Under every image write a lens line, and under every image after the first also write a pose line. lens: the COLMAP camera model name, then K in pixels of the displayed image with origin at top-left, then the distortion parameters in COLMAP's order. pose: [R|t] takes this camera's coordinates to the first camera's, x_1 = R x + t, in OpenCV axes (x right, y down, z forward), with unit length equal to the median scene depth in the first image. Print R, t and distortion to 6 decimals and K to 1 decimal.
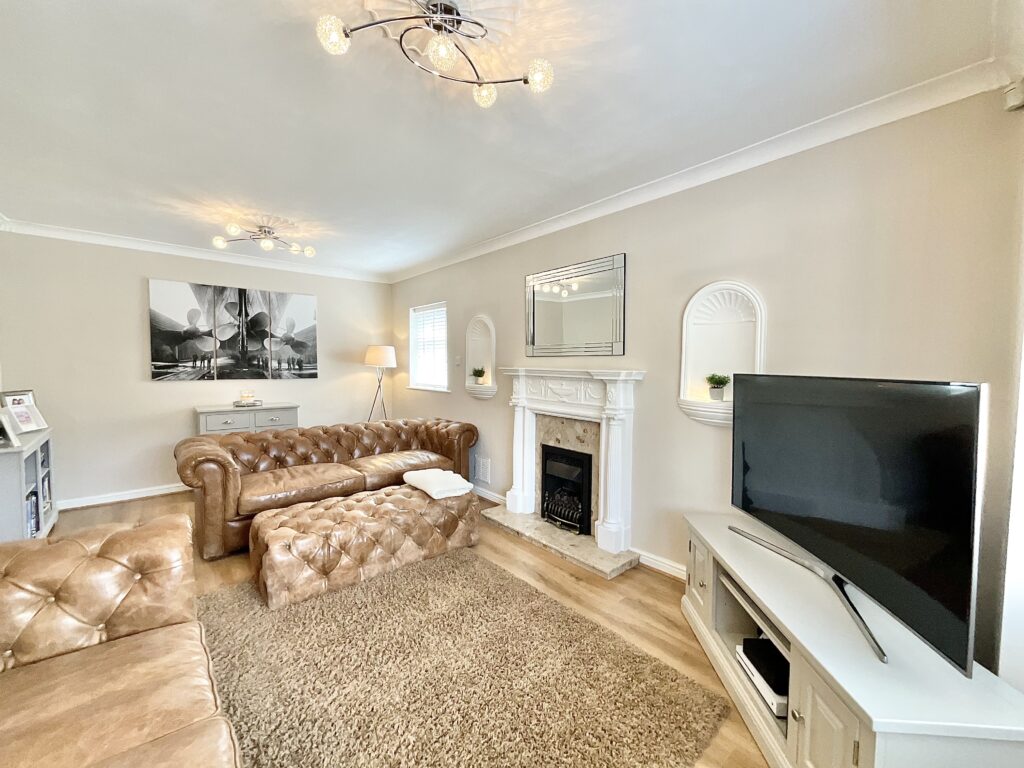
lens RADIAL K [[415.9, 0, 514.2], [0, 415.9, 384.2], [0, 0, 1]] dist [0.000364, -0.000039]
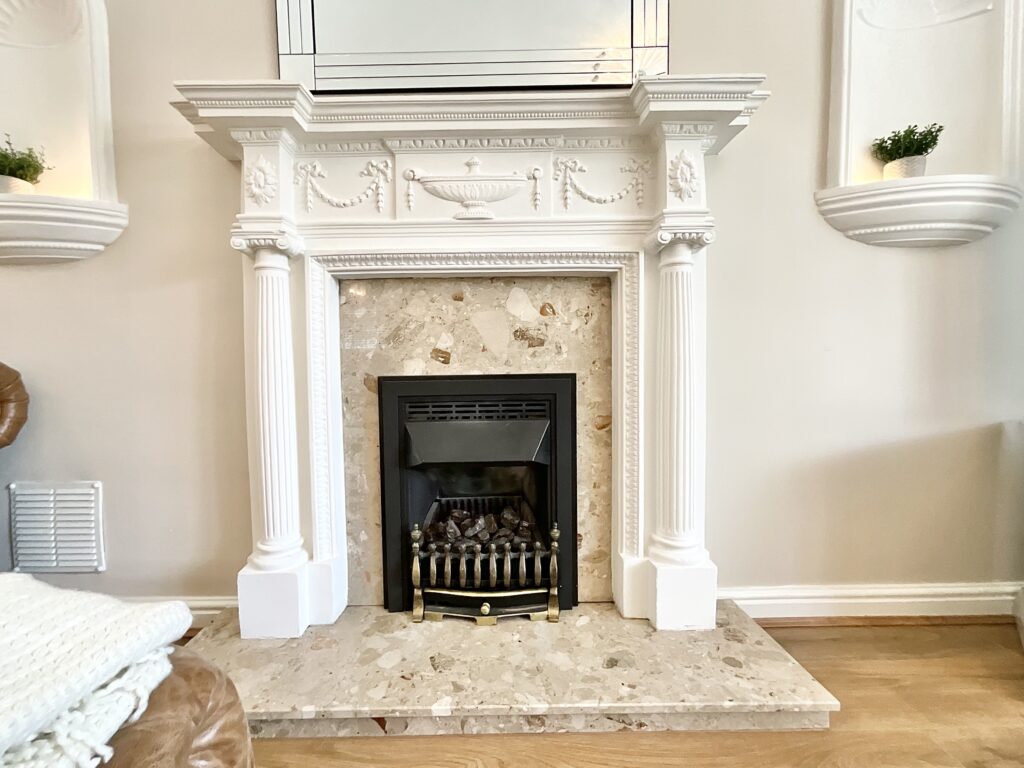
lens RADIAL K [[448.9, 0, 508.4], [0, 448.9, 382.7], [0, 0, 1]] dist [-0.000264, -0.000003]
pose [[0.657269, -0.056217, 0.751557, -0.123399], [0.055016, 0.998133, 0.026547, 0.150768], [-0.751646, 0.023899, 0.659134, 0.734207]]
